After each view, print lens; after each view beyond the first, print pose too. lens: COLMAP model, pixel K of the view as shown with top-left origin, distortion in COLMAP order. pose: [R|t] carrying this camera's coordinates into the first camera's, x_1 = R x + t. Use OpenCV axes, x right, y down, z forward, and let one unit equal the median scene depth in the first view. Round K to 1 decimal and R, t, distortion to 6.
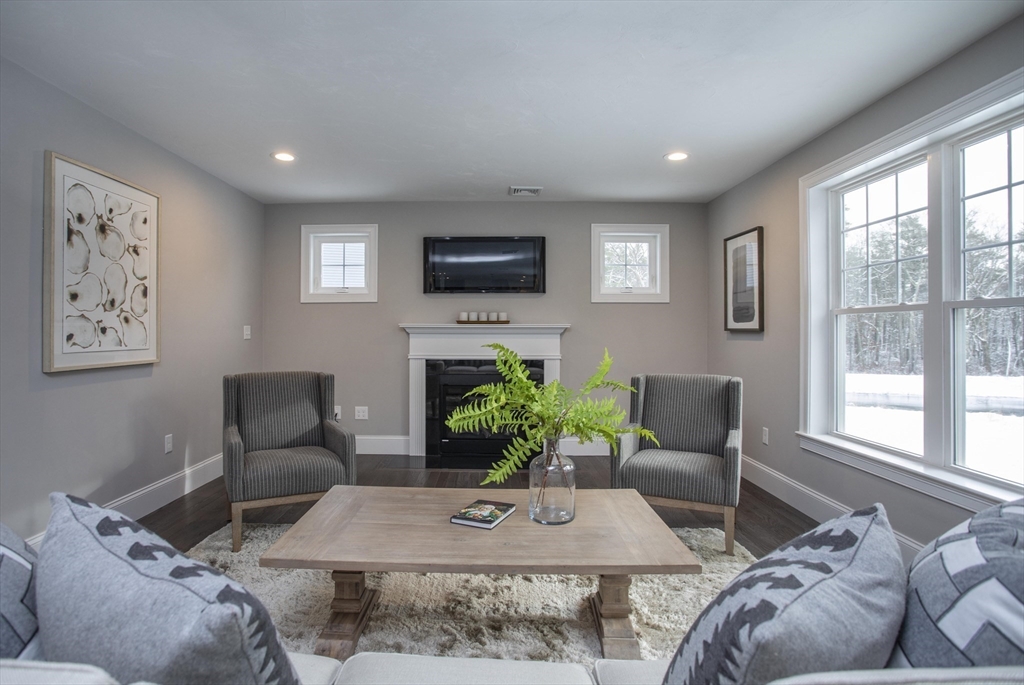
lens RADIAL K [[573.8, 0, 510.1], [0, 573.8, 330.9], [0, 0, 1]] dist [0.000020, -0.000046]
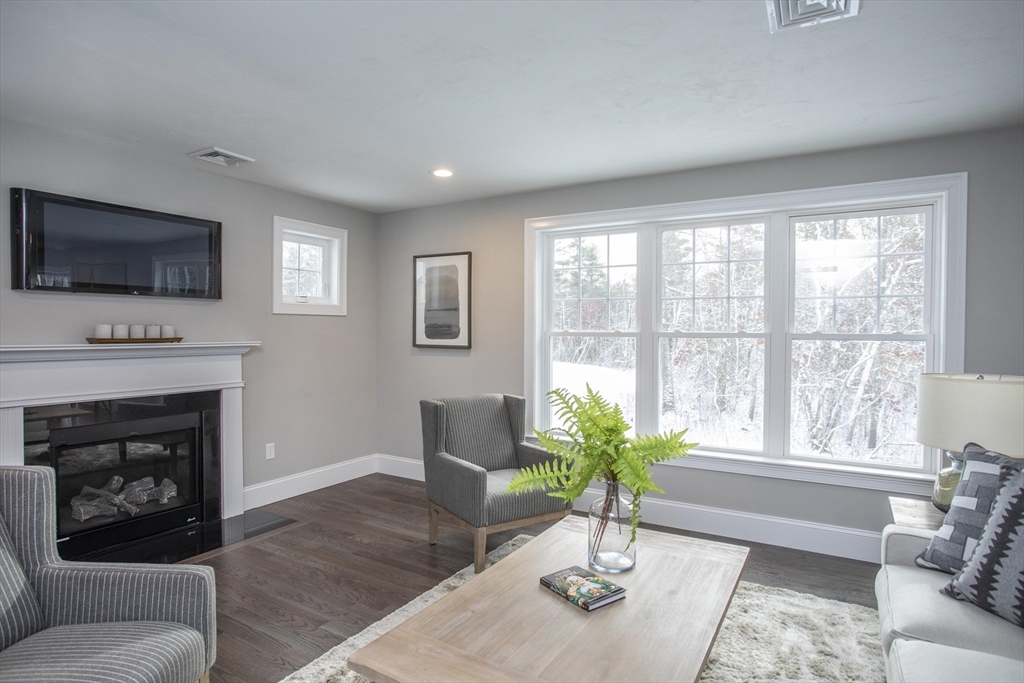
lens RADIAL K [[577.3, 0, 512.0], [0, 577.3, 341.5], [0, 0, 1]] dist [-0.001583, -0.000300]
pose [[0.524014, -0.015761, 0.851564, -0.380846], [-0.005937, 0.999737, 0.022157, -0.030689], [-0.851689, -0.016667, 0.523783, 0.296290]]
